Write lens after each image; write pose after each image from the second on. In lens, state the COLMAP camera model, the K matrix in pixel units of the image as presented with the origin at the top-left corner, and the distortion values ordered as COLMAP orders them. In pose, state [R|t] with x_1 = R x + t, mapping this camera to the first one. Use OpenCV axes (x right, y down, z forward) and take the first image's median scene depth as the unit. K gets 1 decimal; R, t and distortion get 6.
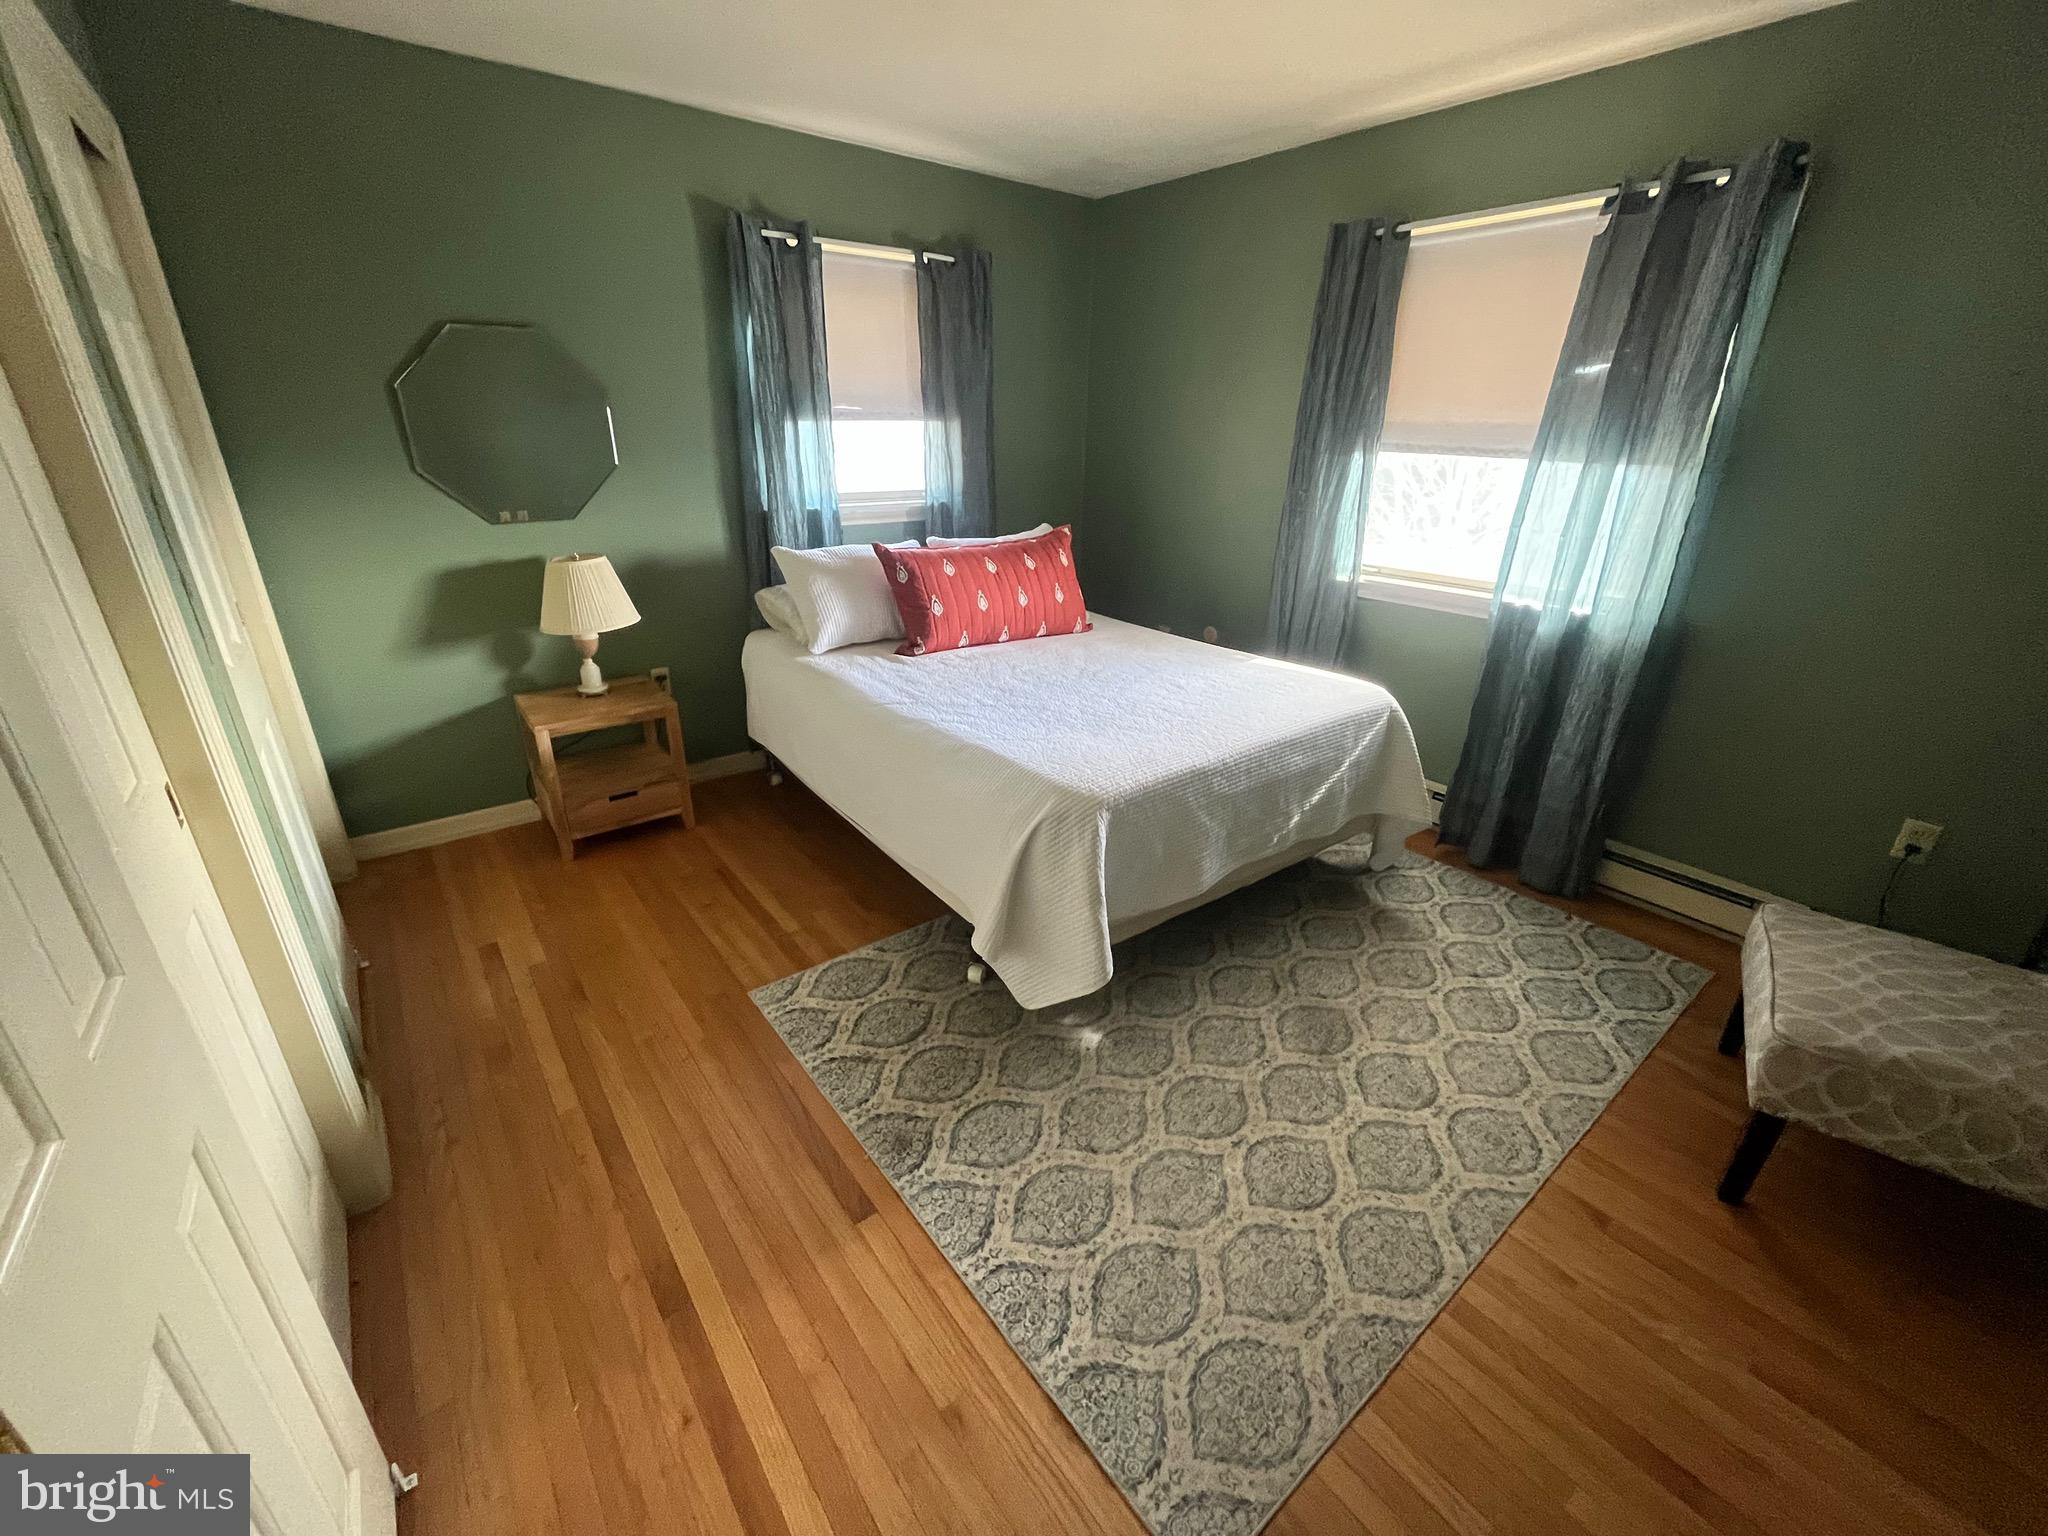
lens RADIAL K [[828.8, 0, 1020.1], [0, 828.8, 761.3], [0, 0, 1]] dist [-0.001877, -0.000382]
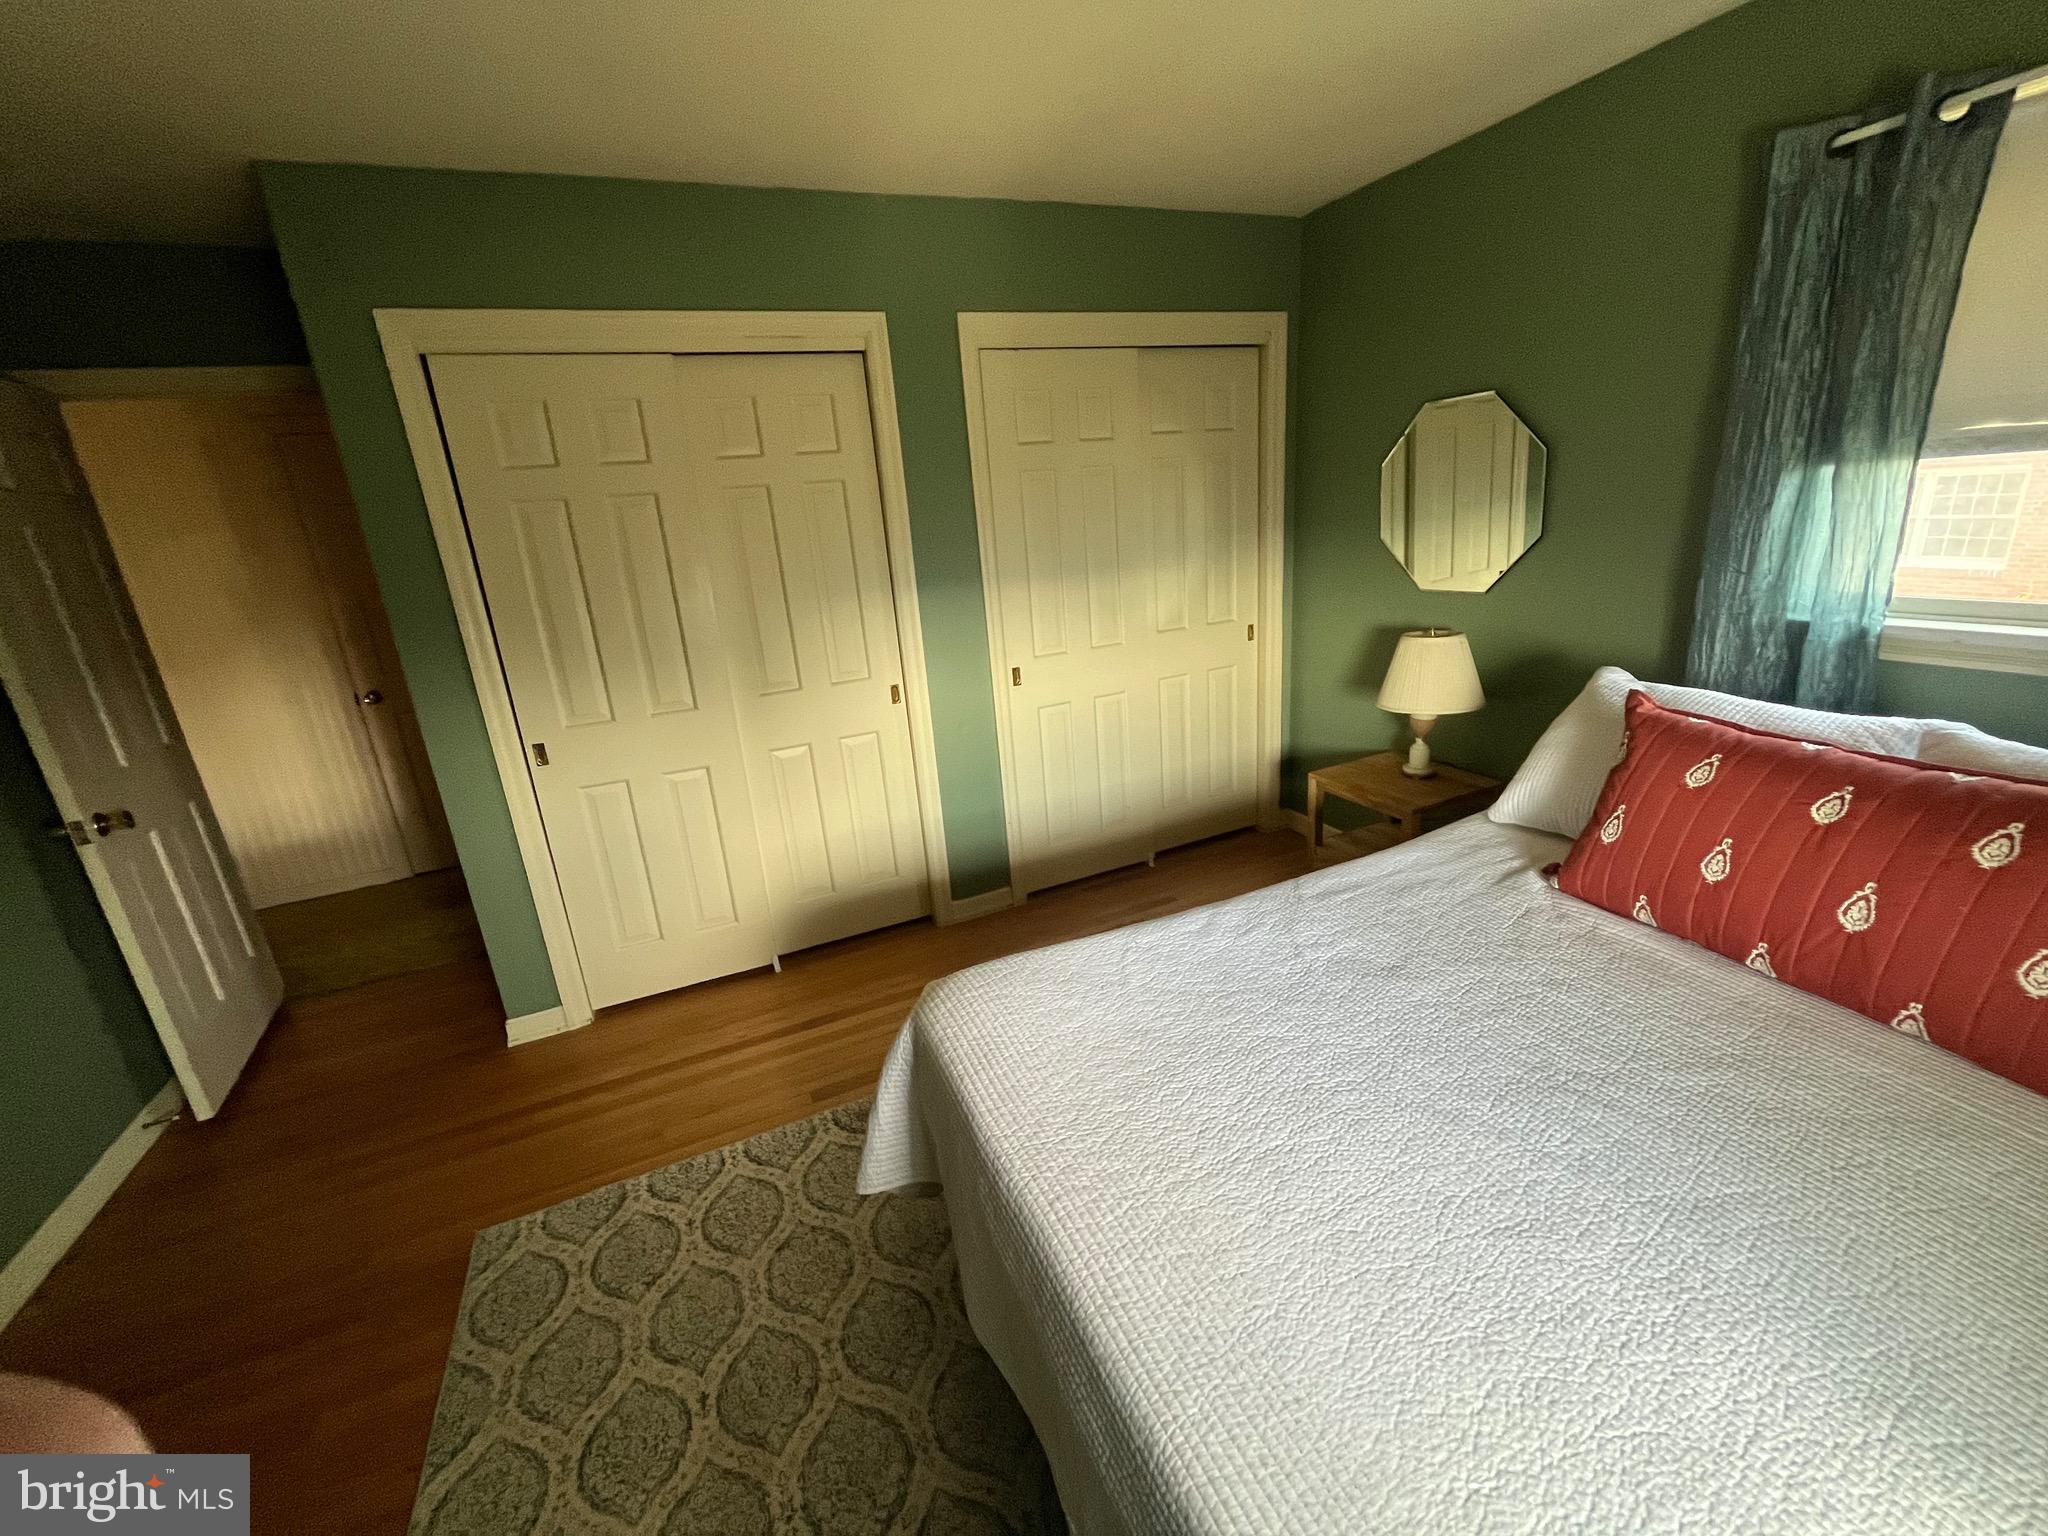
lens RADIAL K [[828.8, 0, 1020.0], [0, 828.8, 758.9], [0, 0, 1]] dist [-0.001877, -0.000382]
pose [[-0.248652, 0.288717, -0.924562, 0.705878], [-0.295308, 0.886498, 0.356251, -0.457987], [0.922478, 0.361613, -0.135169, 1.084479]]
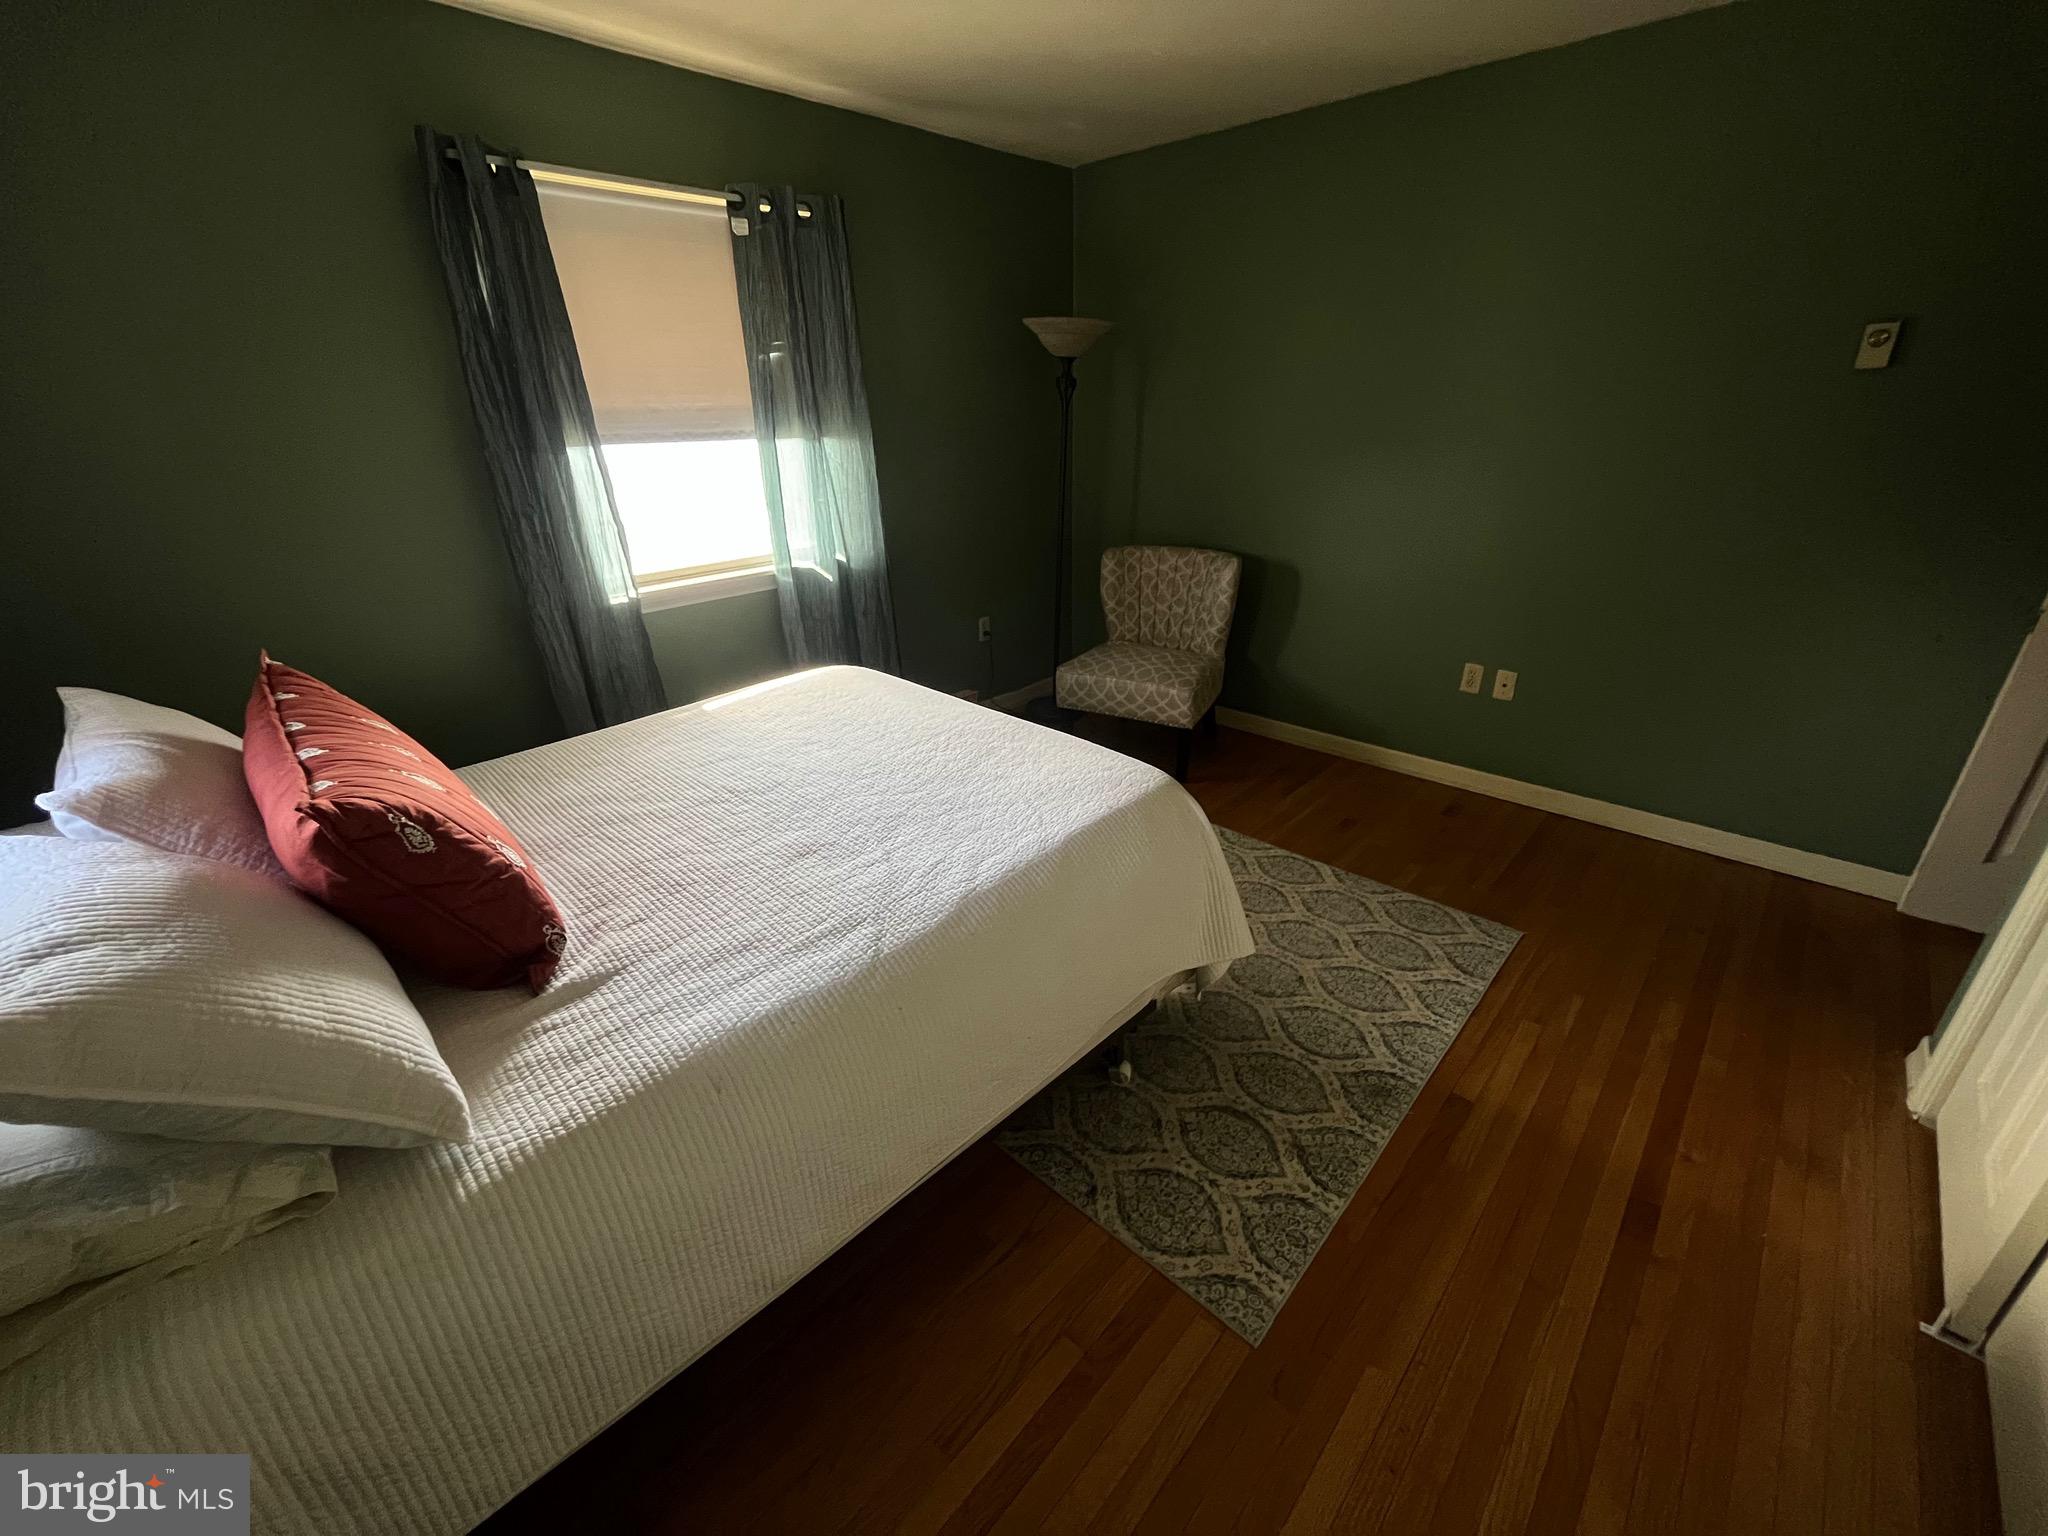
lens RADIAL K [[828.8, 0, 1023.9], [0, 828.8, 758.8], [0, 0, 1]] dist [-0.001877, -0.000382]
pose [[-0.151957, -0.401094, 0.903345, -0.786206], [0.389569, 0.815667, 0.427695, -0.469700], [-0.908375, 0.416906, 0.032307, 1.098327]]
